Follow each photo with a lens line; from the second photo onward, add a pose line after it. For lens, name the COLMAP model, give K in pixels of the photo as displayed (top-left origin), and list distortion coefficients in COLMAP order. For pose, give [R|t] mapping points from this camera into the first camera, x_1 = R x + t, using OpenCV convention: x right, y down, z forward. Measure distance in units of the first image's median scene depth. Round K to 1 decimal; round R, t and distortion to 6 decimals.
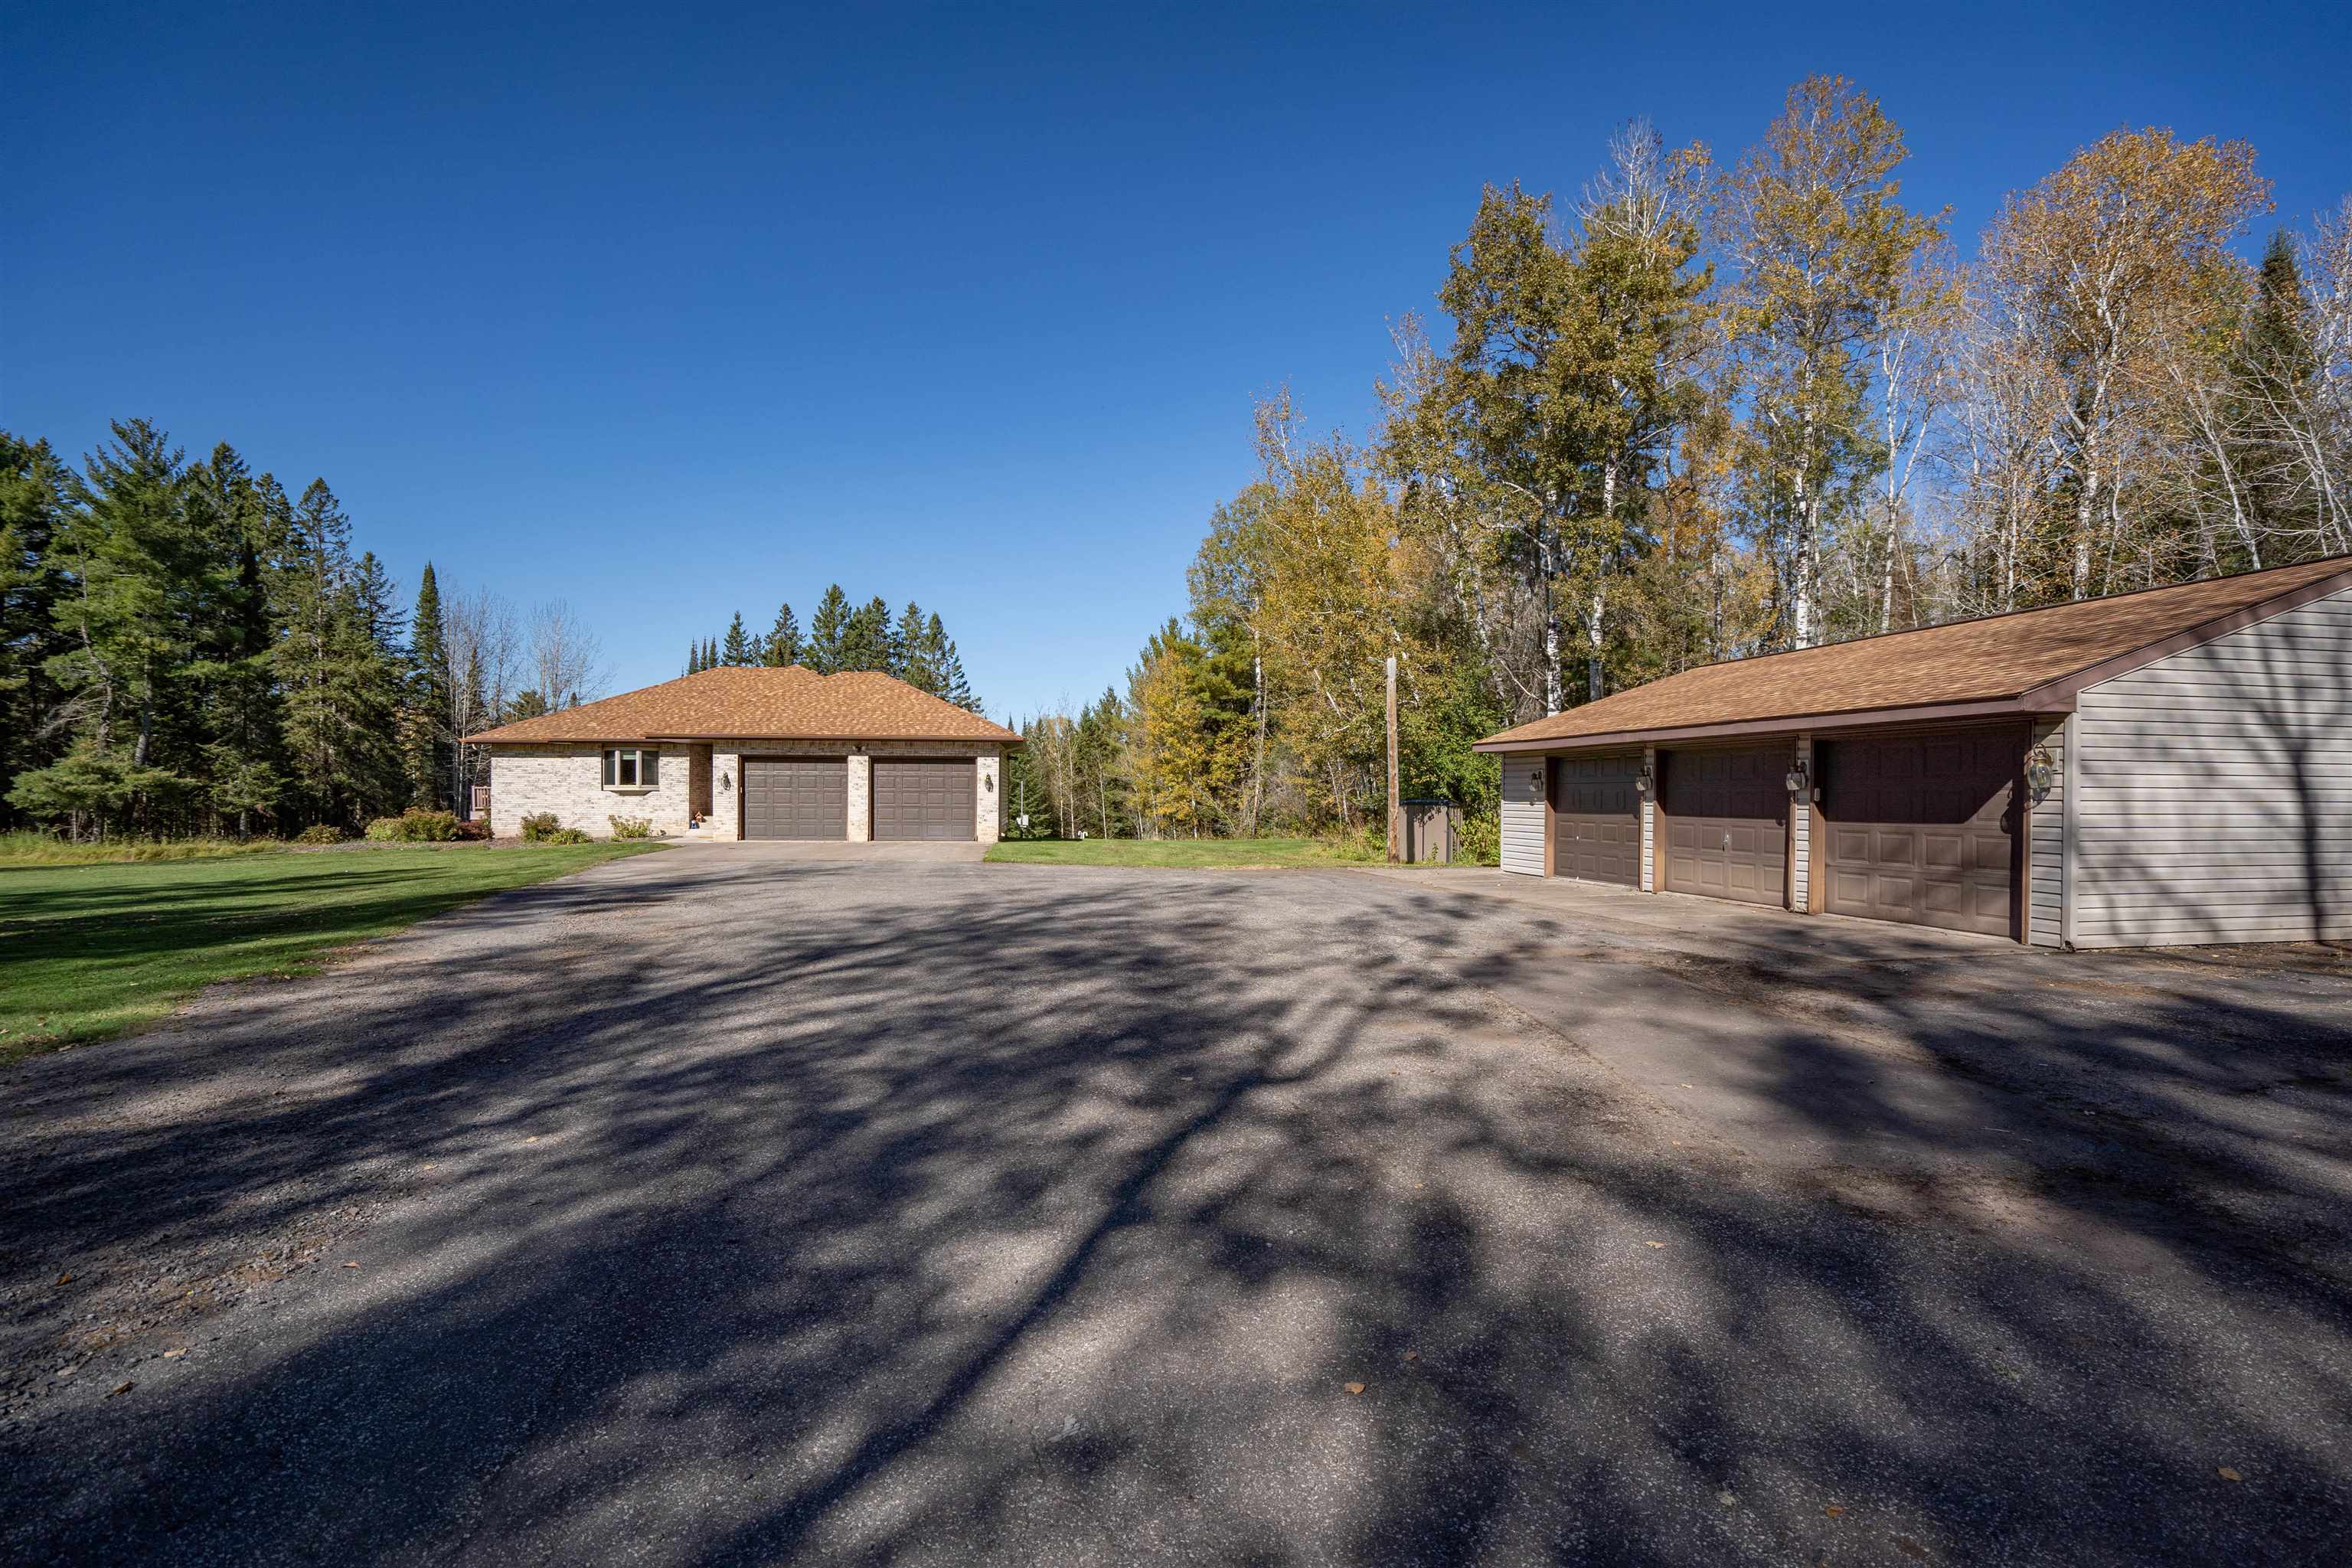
lens RADIAL K [[1068.6, 0, 1172.5], [0, 1068.6, 786.9], [0, 0, 1]] dist [-0.022012, 0.002163]
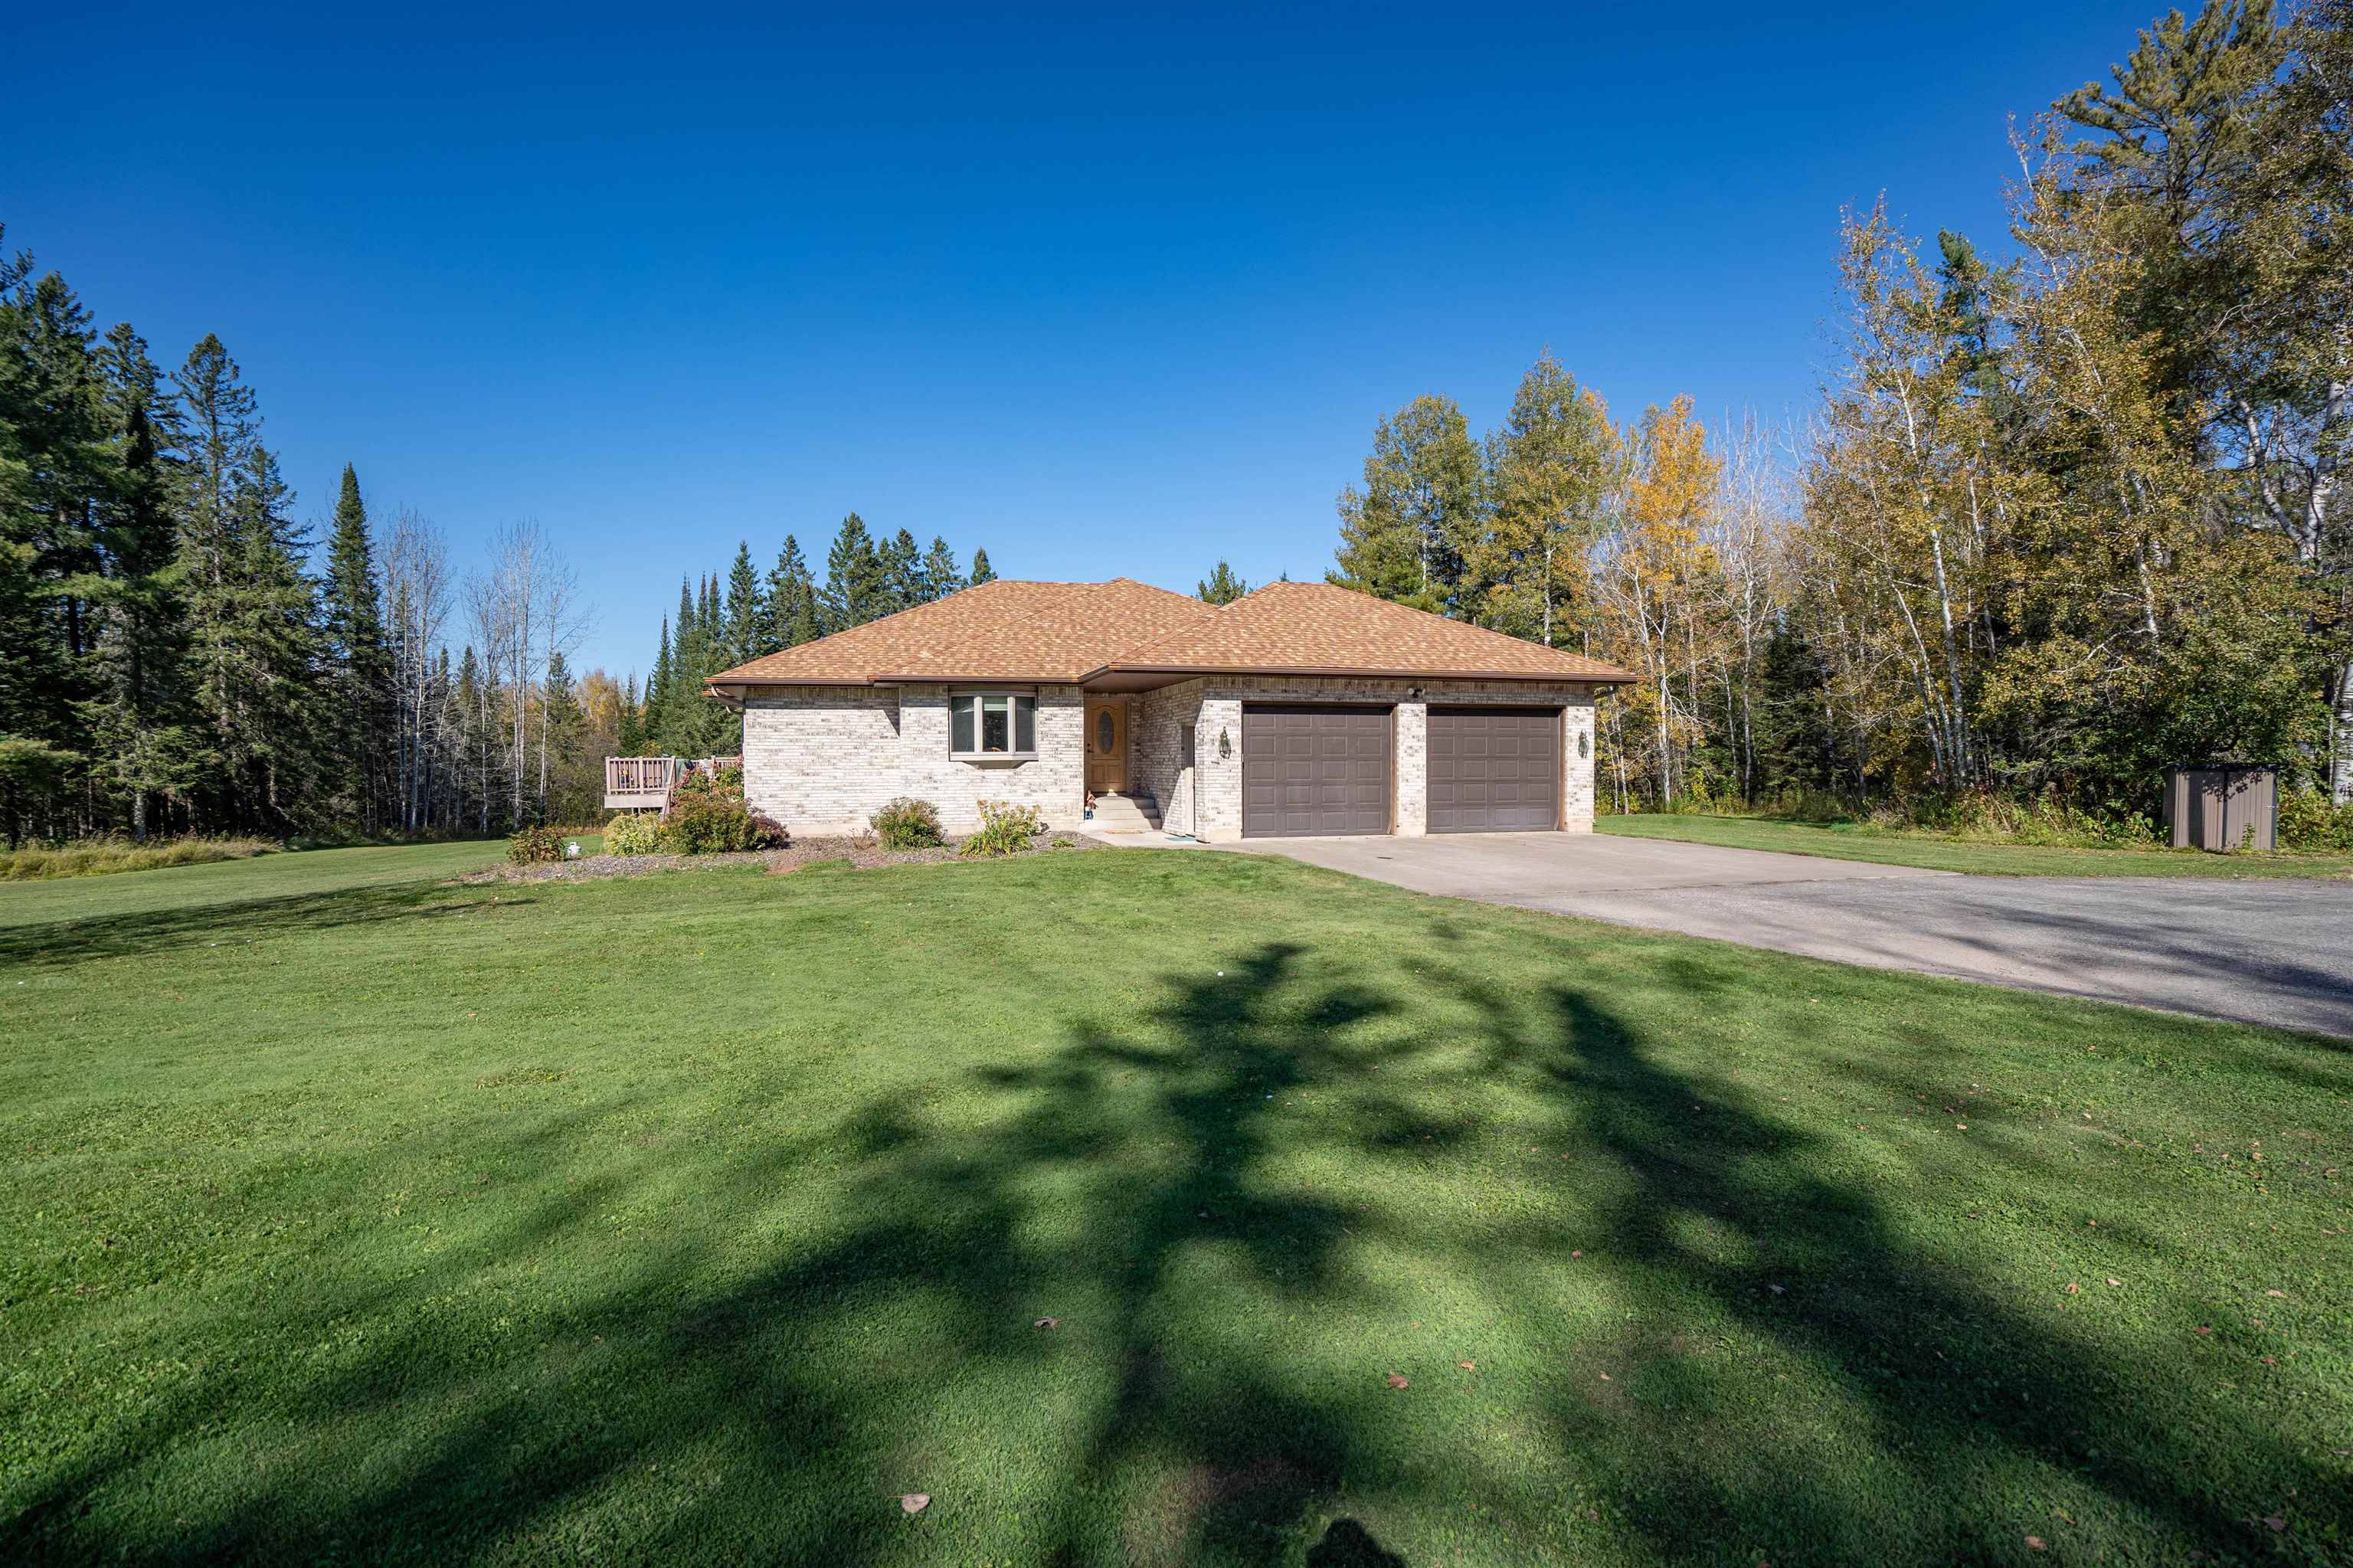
lens RADIAL K [[1069.1, 0, 1183.0], [0, 1069.1, 791.0], [0, 0, 1]] dist [-0.022012, 0.002163]
pose [[0.990261, -0.013441, 0.138576, -0.311408], [0.008563, 0.999324, 0.035743, -0.000221], [-0.138963, -0.034208, 0.989707, 0.228902]]
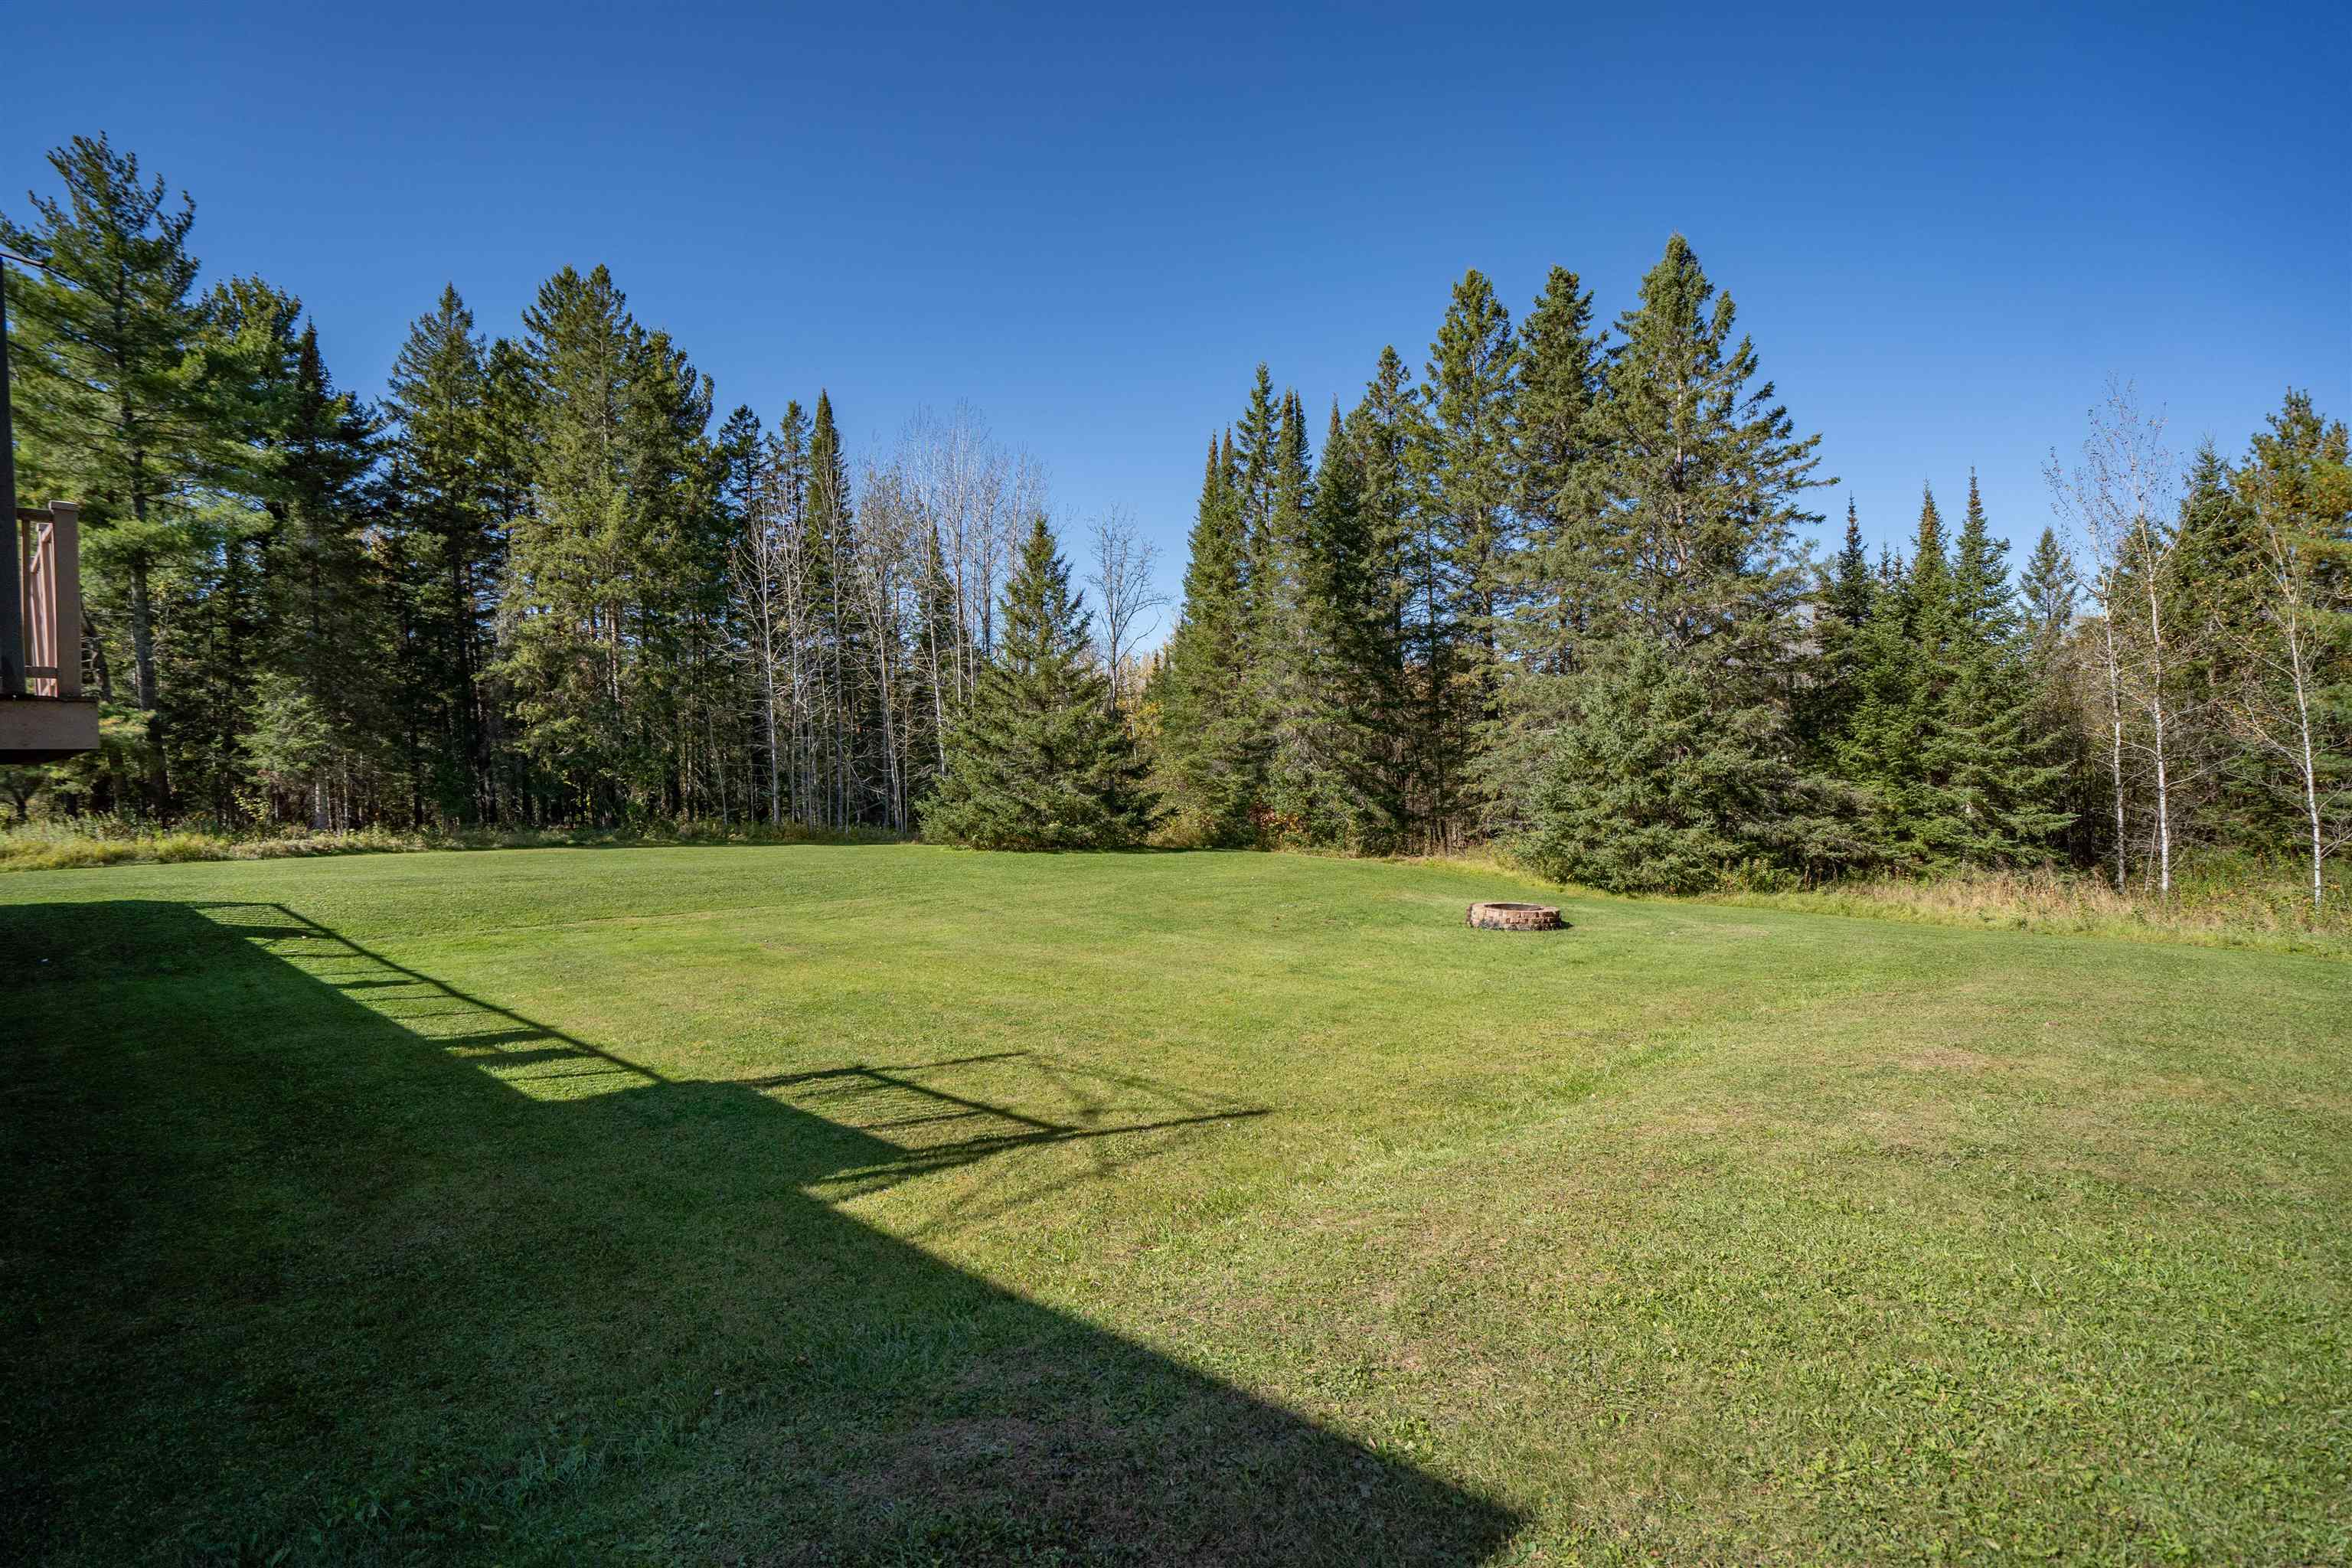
lens RADIAL K [[1068.6, 0, 1188.9], [0, 1068.6, 779.3], [0, 0, 1]] dist [-0.022012, 0.002163]
pose [[0.671582, -0.002380, -0.740926, -0.100968], [0.019301, 0.999712, 0.014283, 0.036430], [0.740679, -0.023893, 0.671434, 1.036360]]
